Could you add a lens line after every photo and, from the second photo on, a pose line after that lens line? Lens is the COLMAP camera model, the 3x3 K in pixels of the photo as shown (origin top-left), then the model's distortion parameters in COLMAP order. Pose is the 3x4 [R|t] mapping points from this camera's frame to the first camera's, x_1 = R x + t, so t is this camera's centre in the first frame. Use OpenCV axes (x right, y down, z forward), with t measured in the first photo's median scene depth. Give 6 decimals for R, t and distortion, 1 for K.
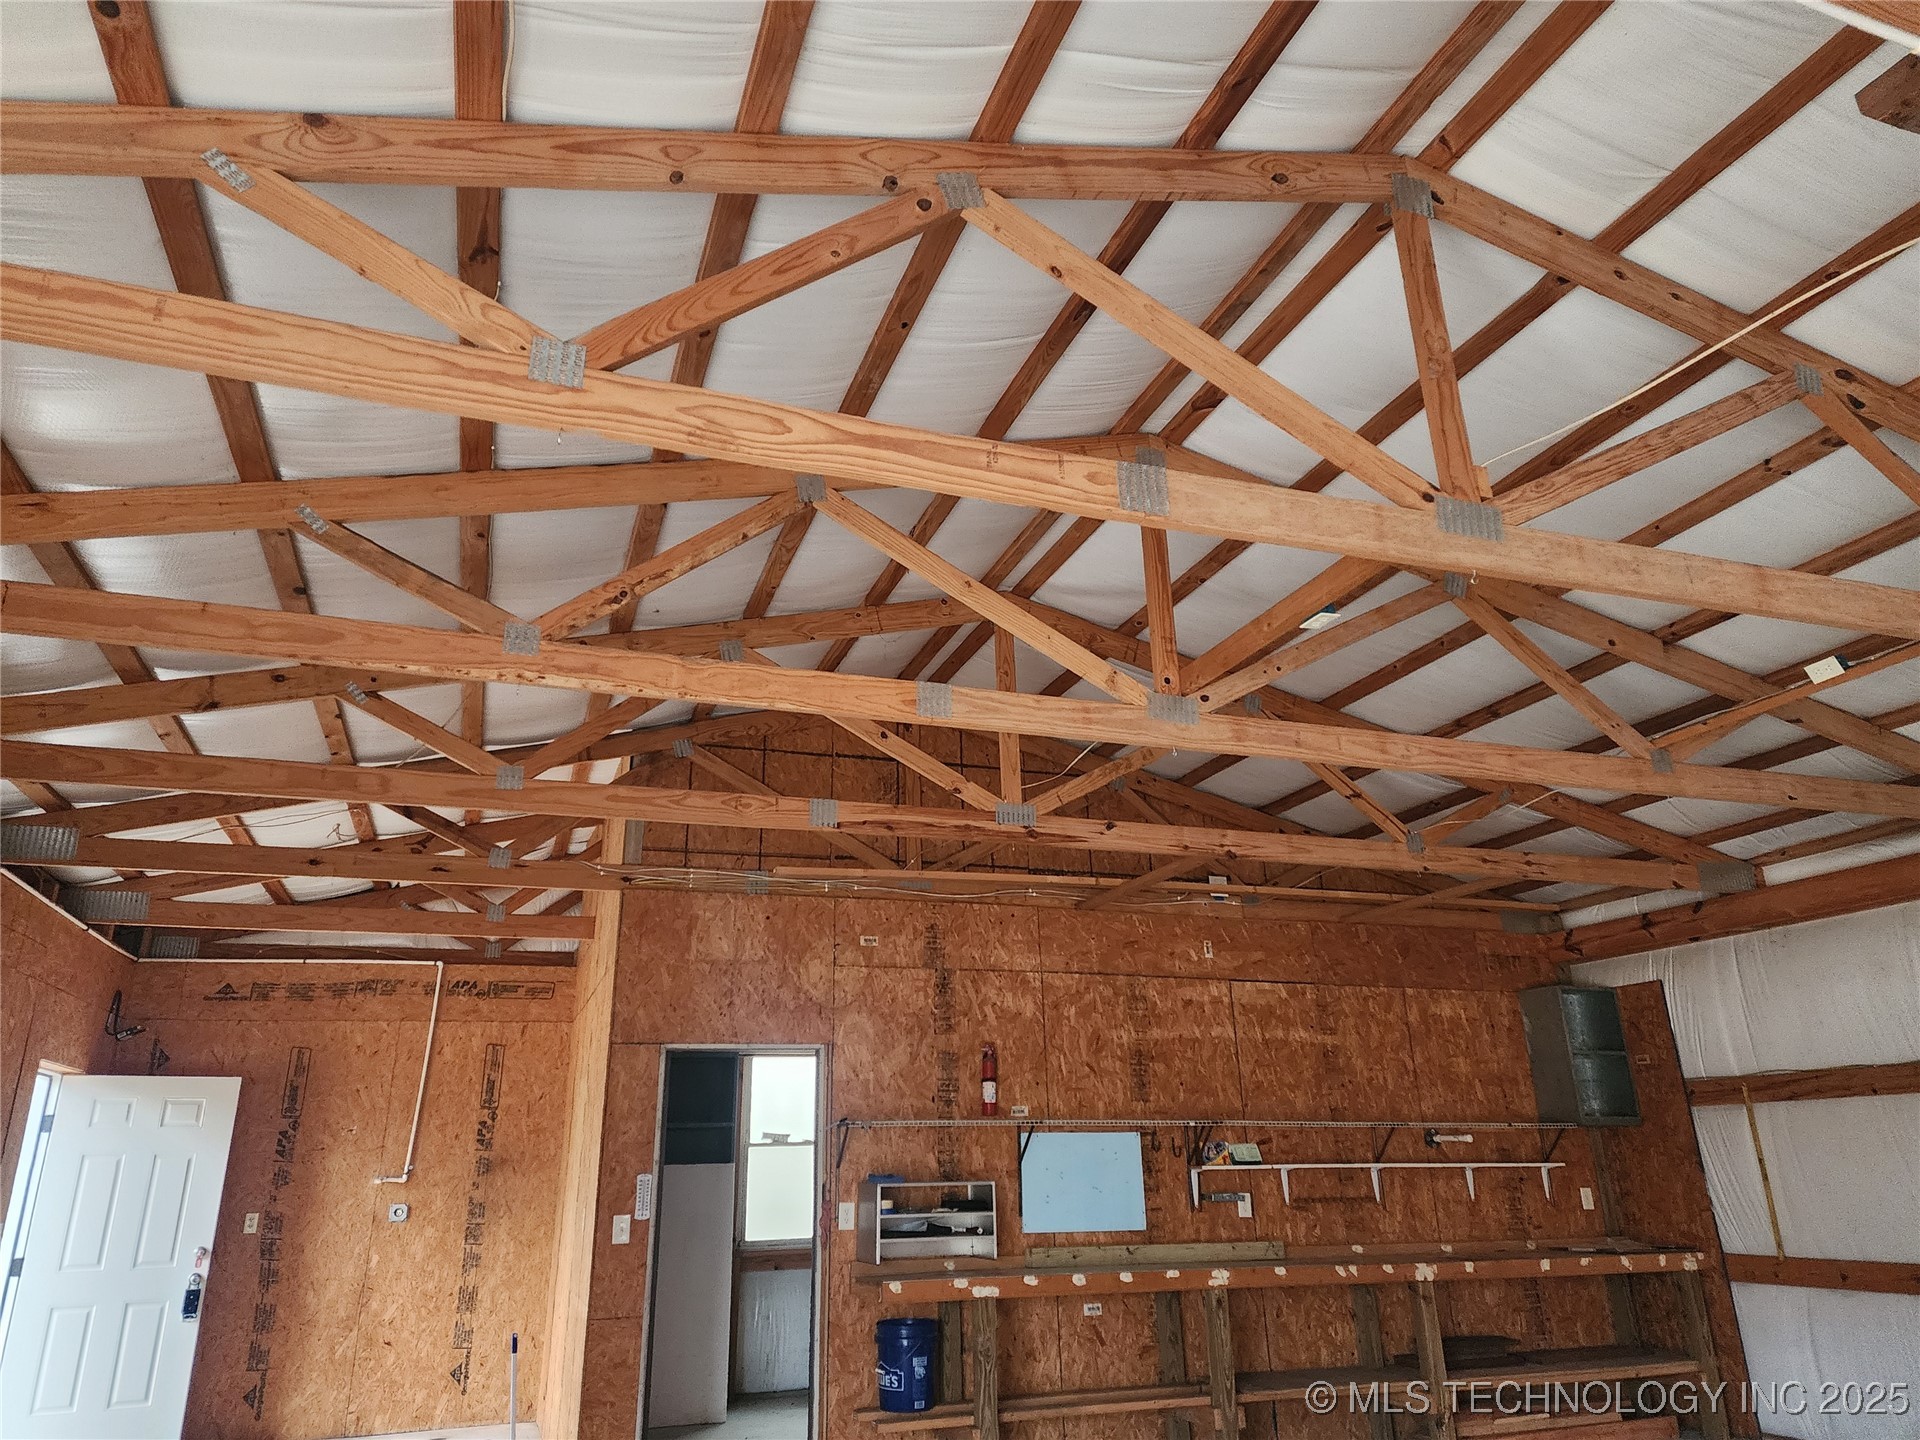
lens RADIAL K [[1273.9, 0, 943.3], [0, 1273.9, 687.0], [0, 0, 1]] dist [0.093432, -0.079304]
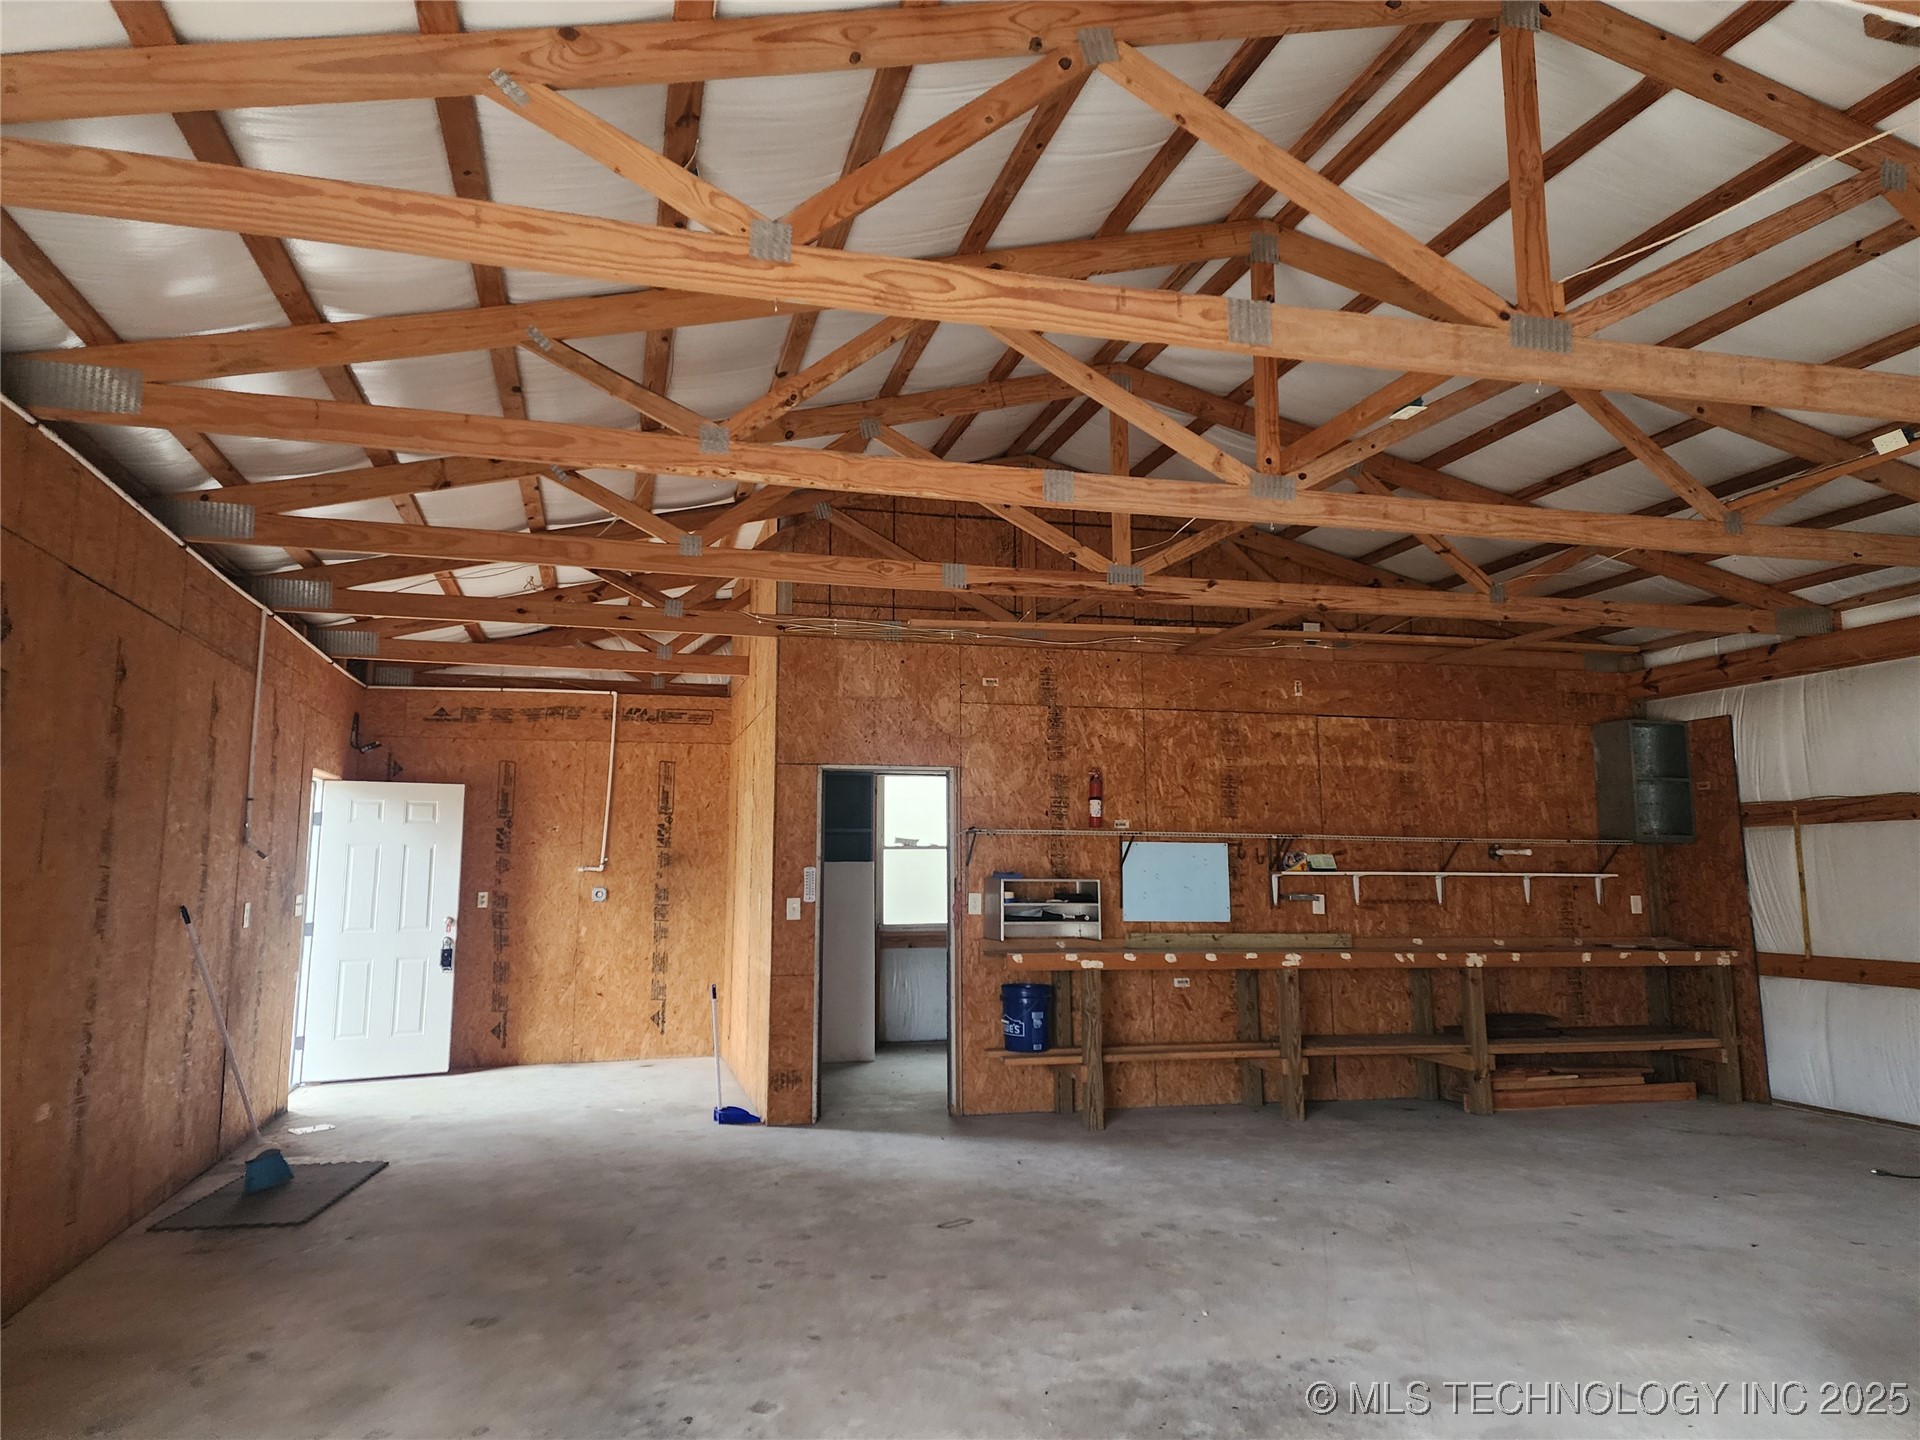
lens RADIAL K [[1270.3, 0, 937.7], [0, 1270.3, 688.9], [0, 0, 1]] dist [0.108873, -0.088255]
pose [[0.996638, 0.005731, -0.081729, -0.013044], [0.011627, 0.977560, 0.210334, -0.032897], [0.081101, -0.210577, 0.974207, -0.105304]]
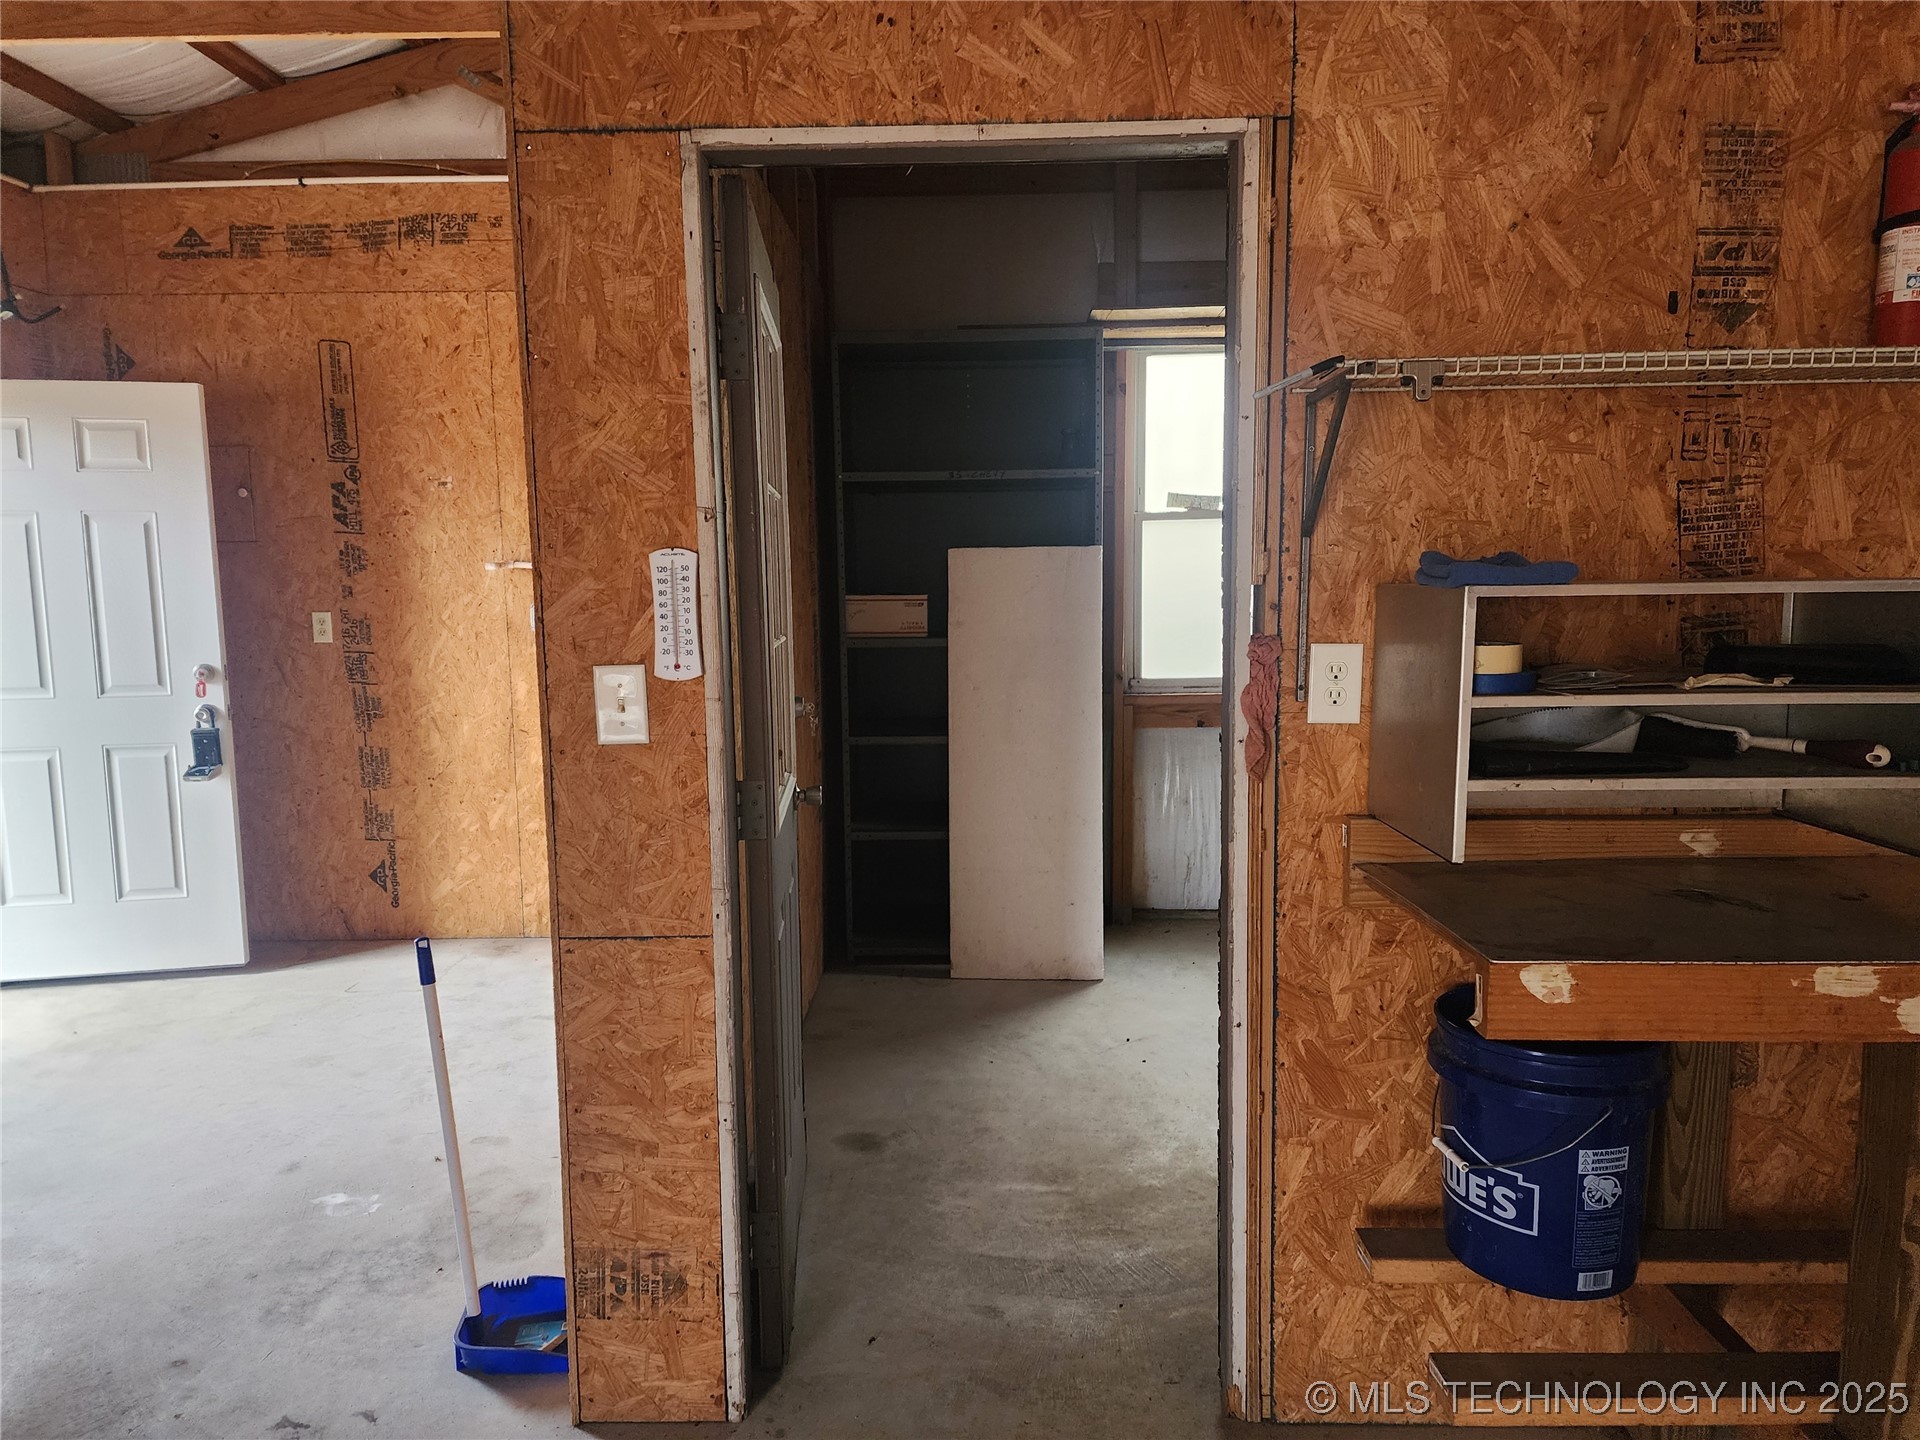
lens RADIAL K [[1280.4, 0, 949.9], [0, 1280.4, 725.4], [0, 0, 1]] dist [0.091223, -0.084338]
pose [[0.937015, 0.045713, -0.346285, -0.050184], [0.118310, 0.891258, 0.437791, 0.253530], [0.328642, -0.451186, 0.829714, 0.659858]]
